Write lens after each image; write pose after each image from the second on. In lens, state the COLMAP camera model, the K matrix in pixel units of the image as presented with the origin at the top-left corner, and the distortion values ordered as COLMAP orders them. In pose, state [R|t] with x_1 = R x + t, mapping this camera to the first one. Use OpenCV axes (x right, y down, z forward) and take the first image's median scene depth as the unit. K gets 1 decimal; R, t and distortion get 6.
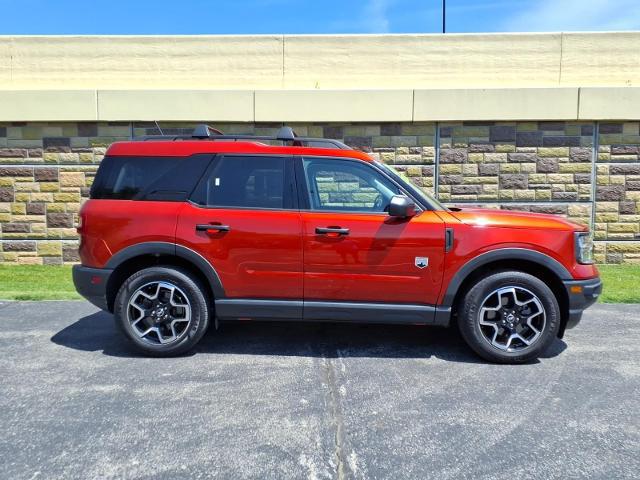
lens RADIAL K [[509.5, 0, 321.8], [0, 509.5, 240.9], [0, 0, 1]] dist [0.042932, -0.041814]
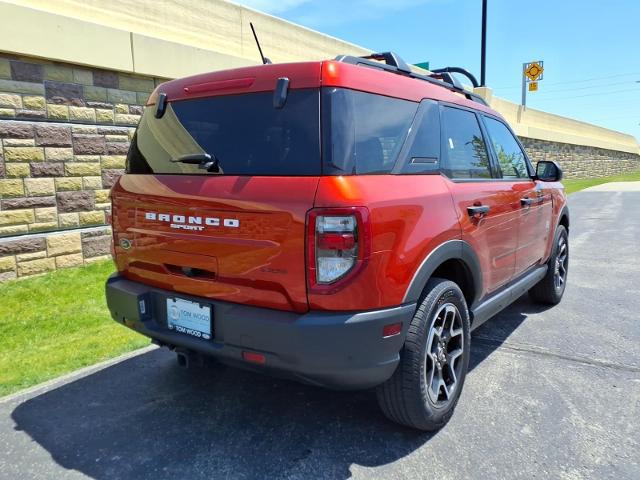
lens RADIAL K [[509.5, 0, 321.3], [0, 509.5, 240.2], [0, 0, 1]] dist [0.042932, -0.041814]
pose [[0.547722, -0.131097, 0.826326, -0.867682], [0.085523, 0.991247, 0.100574, -0.070057], [-0.832278, 0.015583, 0.554139, 0.750657]]
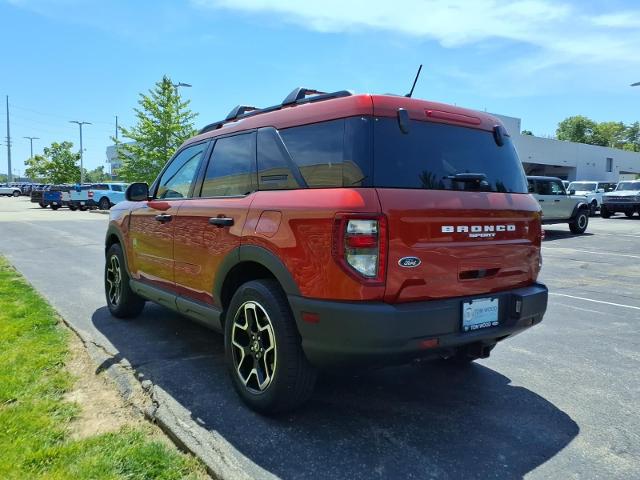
lens RADIAL K [[509.5, 0, 319.0], [0, 509.5, 241.2], [0, 0, 1]] dist [0.042932, -0.041814]
pose [[-0.624379, -0.076654, 0.777351, -0.865558], [0.046619, 0.989742, 0.135043, -0.130100], [-0.779729, 0.120557, -0.614401, 1.724306]]
